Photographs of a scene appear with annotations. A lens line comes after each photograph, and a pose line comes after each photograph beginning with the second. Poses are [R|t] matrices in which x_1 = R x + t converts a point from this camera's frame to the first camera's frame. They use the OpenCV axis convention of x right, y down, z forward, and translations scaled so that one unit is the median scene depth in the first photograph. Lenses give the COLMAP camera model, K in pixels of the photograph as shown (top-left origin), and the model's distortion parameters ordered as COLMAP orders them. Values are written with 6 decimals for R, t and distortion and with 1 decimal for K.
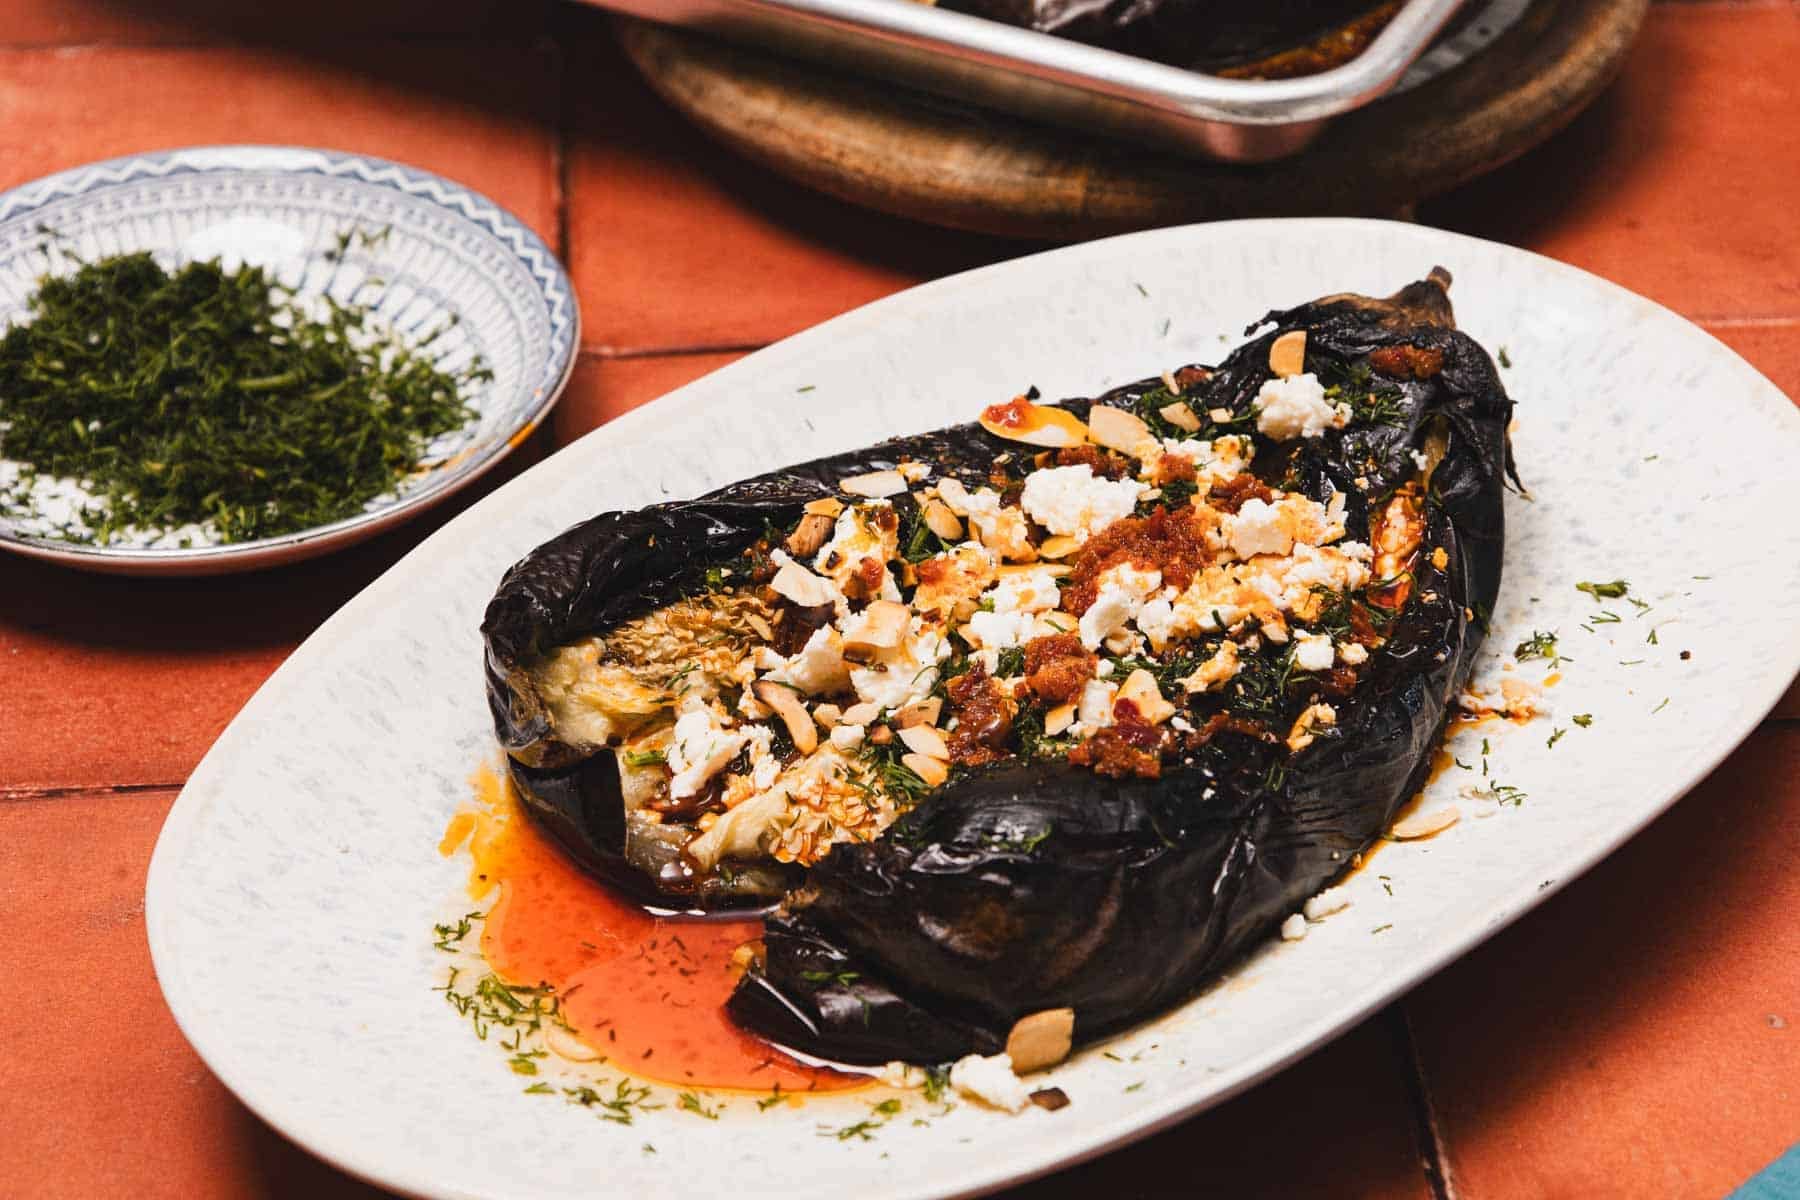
lens RADIAL K [[4615.9, 0, 890.1], [0, 4615.9, 594.2], [0, 0, 1]] dist [0.071779, 0.000000]
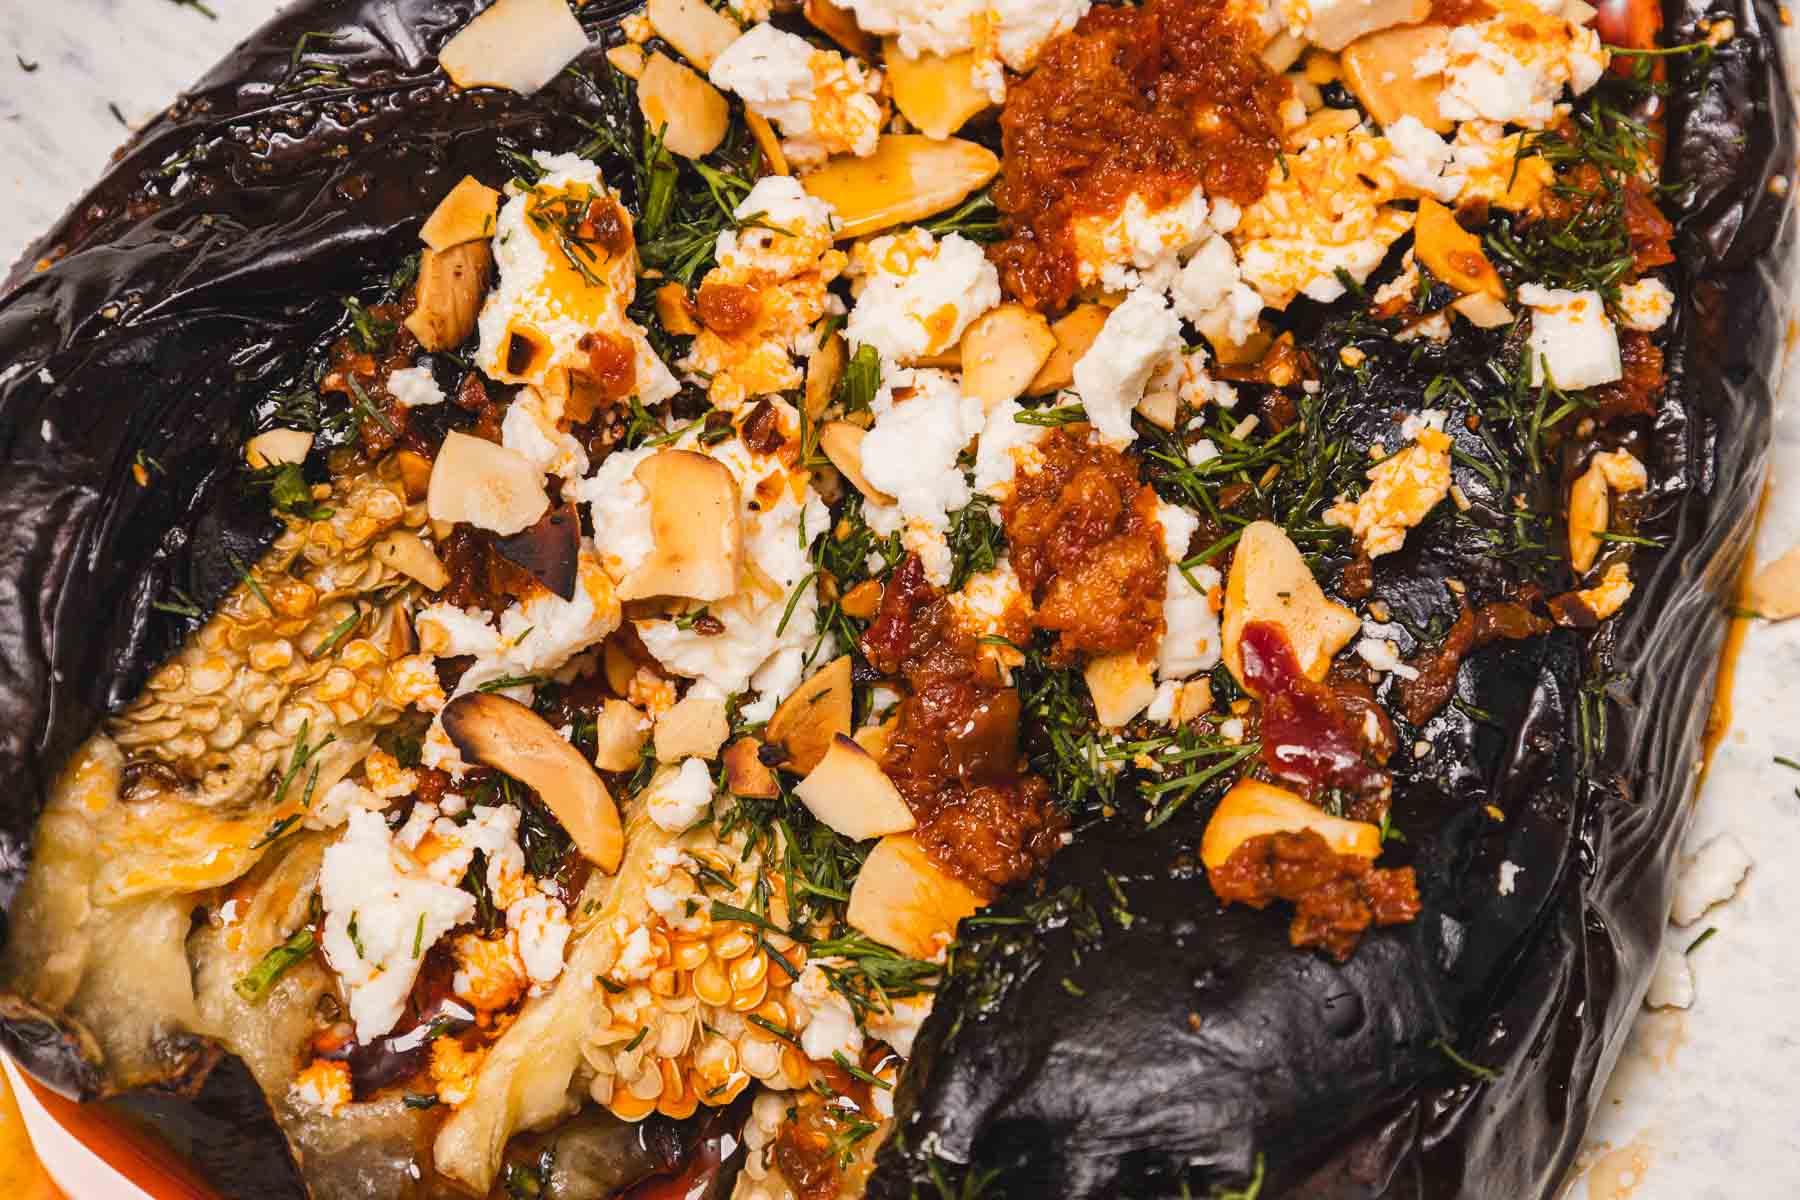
lens RADIAL K [[5281.1, 0, 893.8], [0, 5281.1, 594.3], [0, 0, 1]] dist [0.201998, 0.000000]
pose [[0.956483, -0.267948, 0.115520, -0.044287], [0.153370, 0.798470, 0.582171, -0.290729], [-0.248231, -0.539119, 0.804818, 0.559082]]
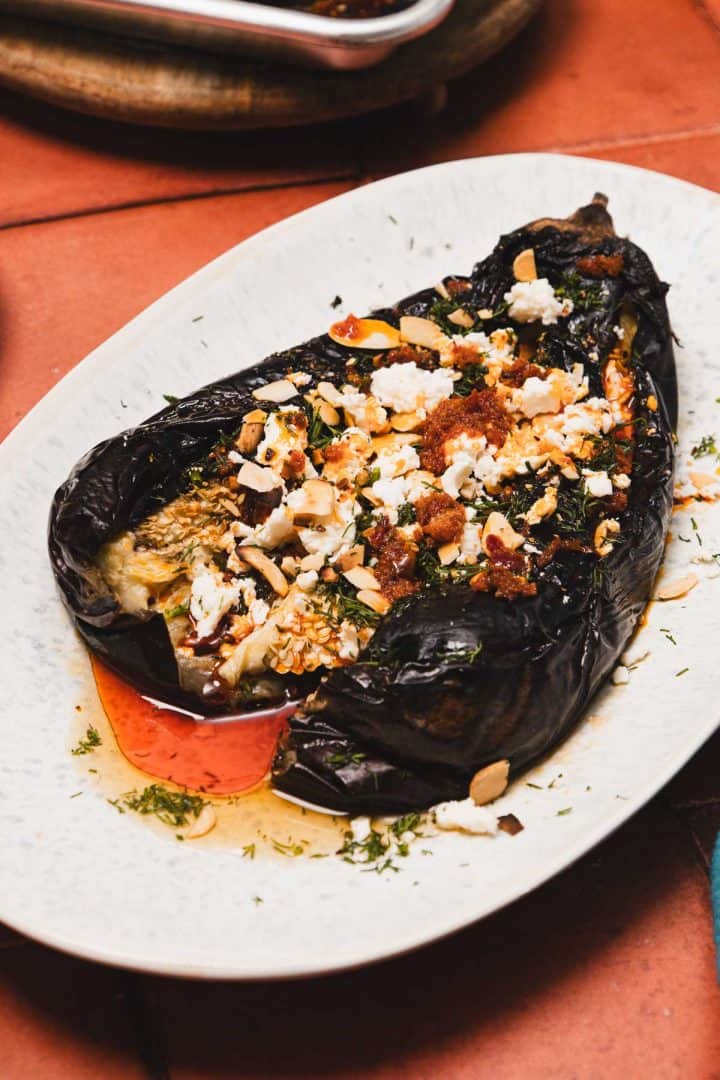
lens RADIAL K [[2769.5, 0, 352.2], [0, 2769.5, 581.4], [0, 0, 1]] dist [0.071779, 0.000000]
pose [[0.976226, -0.121780, 0.179309, -0.151716], [0.094157, 0.983378, 0.155247, -0.103402], [-0.195234, -0.134673, 0.971466, 0.128630]]
